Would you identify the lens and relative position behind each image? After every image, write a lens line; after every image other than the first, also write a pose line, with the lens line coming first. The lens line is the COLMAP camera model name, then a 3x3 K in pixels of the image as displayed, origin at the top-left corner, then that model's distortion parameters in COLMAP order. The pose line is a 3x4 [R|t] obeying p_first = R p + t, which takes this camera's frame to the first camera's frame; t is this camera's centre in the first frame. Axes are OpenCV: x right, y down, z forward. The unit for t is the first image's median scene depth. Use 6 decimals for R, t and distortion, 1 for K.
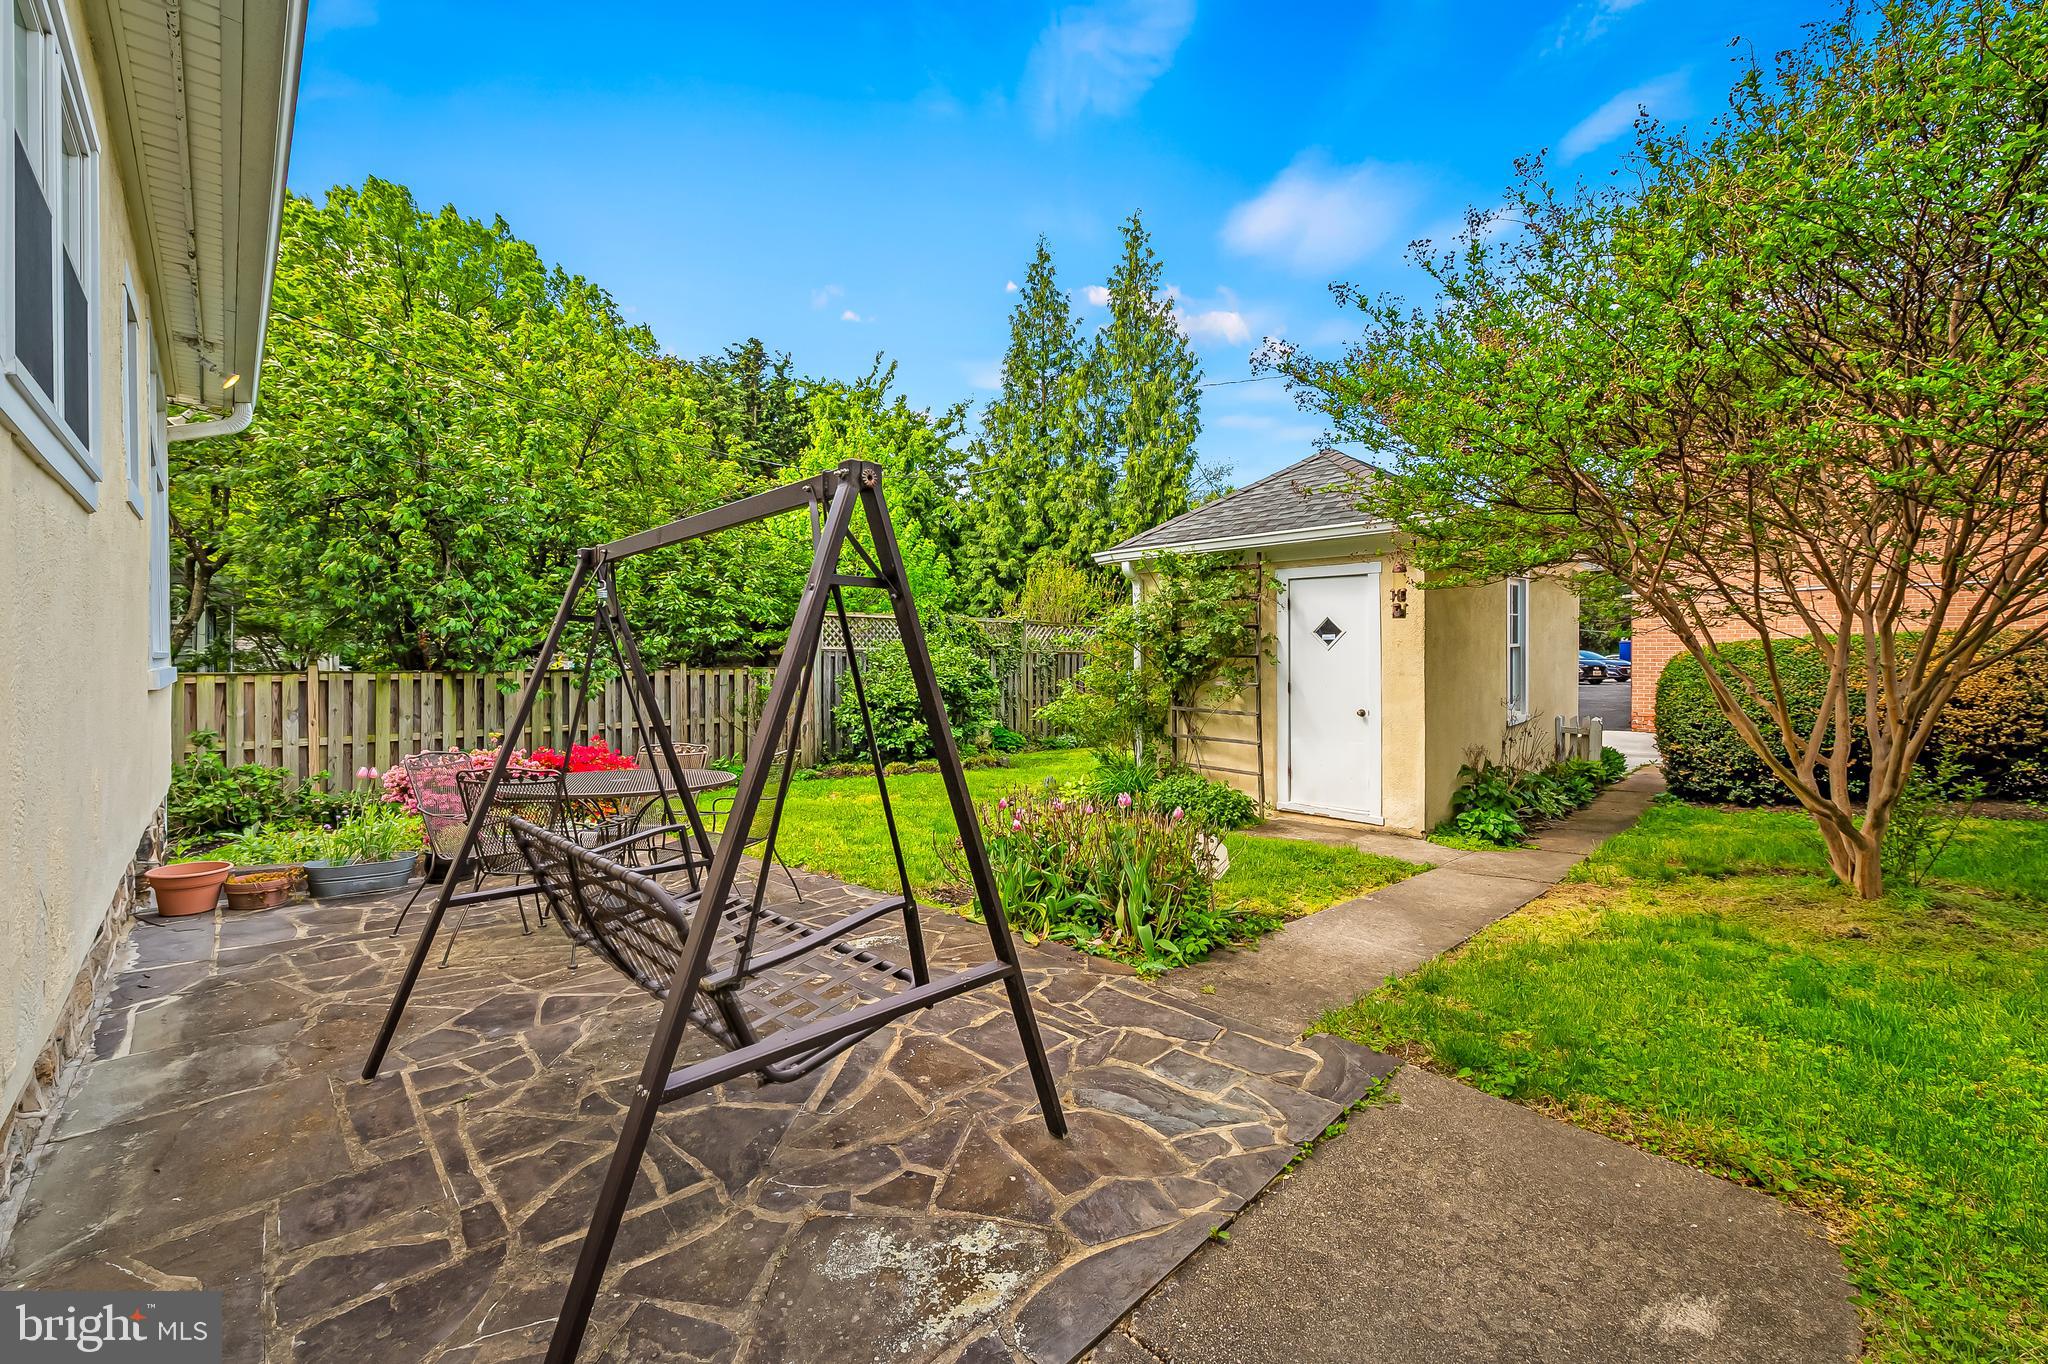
lens RADIAL K [[821.1, 0, 1017.5], [0, 821.1, 670.6], [0, 0, 1]] dist [-0.003527, -0.000182]
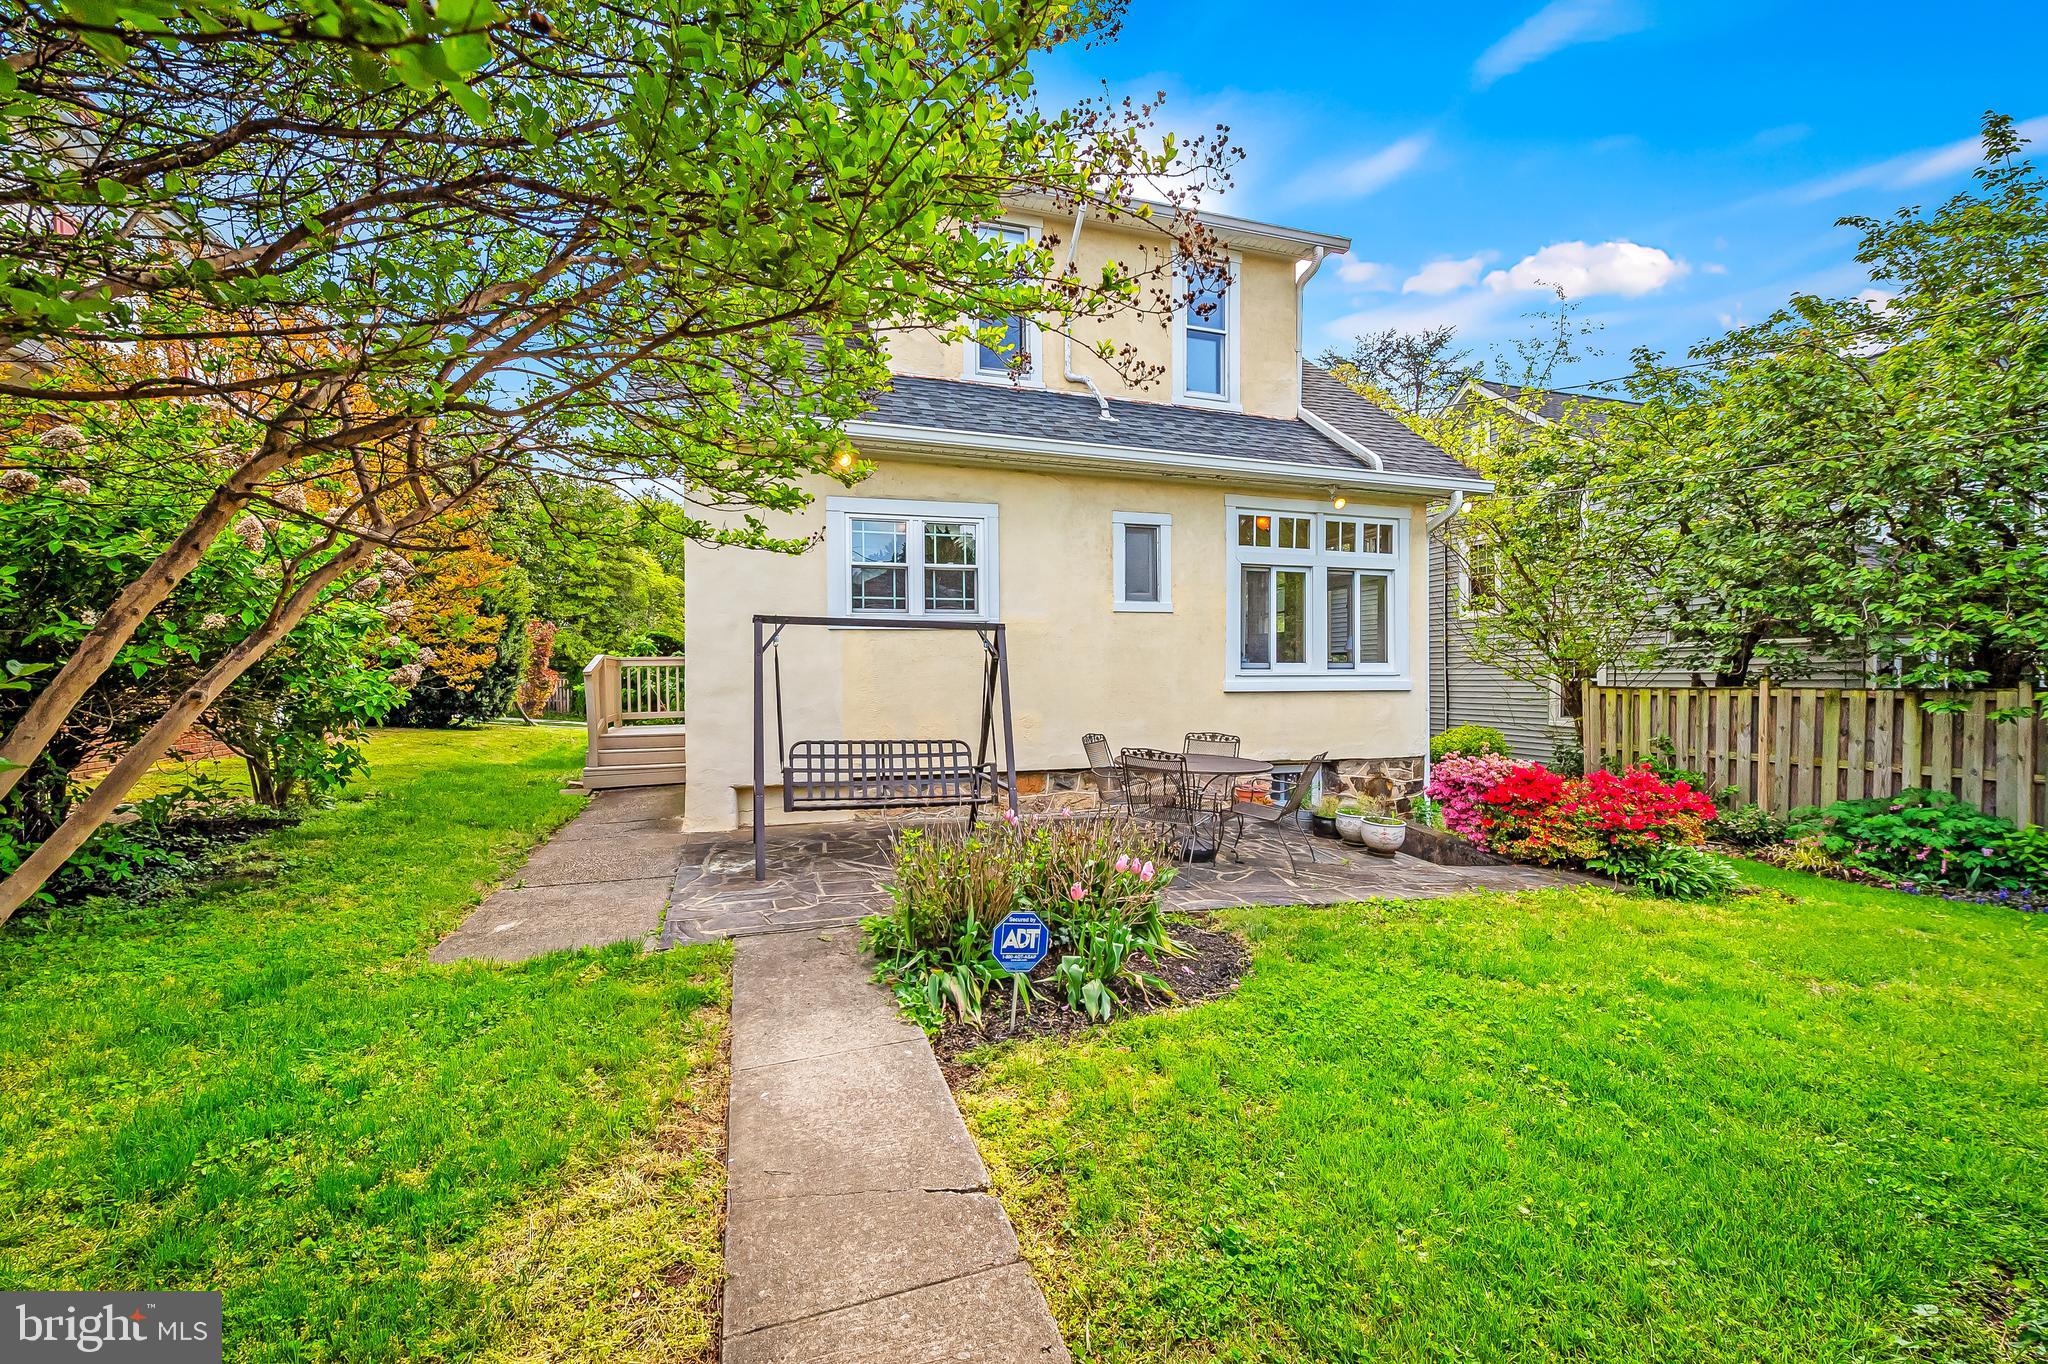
lens RADIAL K [[821.1, 0, 1018.6], [0, 821.1, 684.1], [0, 0, 1]] dist [-0.003527, -0.000182]
pose [[-0.438475, 0.006369, -0.898721, 0.429986], [-0.008862, 0.999896, 0.011410, -0.005867], [0.898700, 0.012968, -0.438372, 0.634122]]
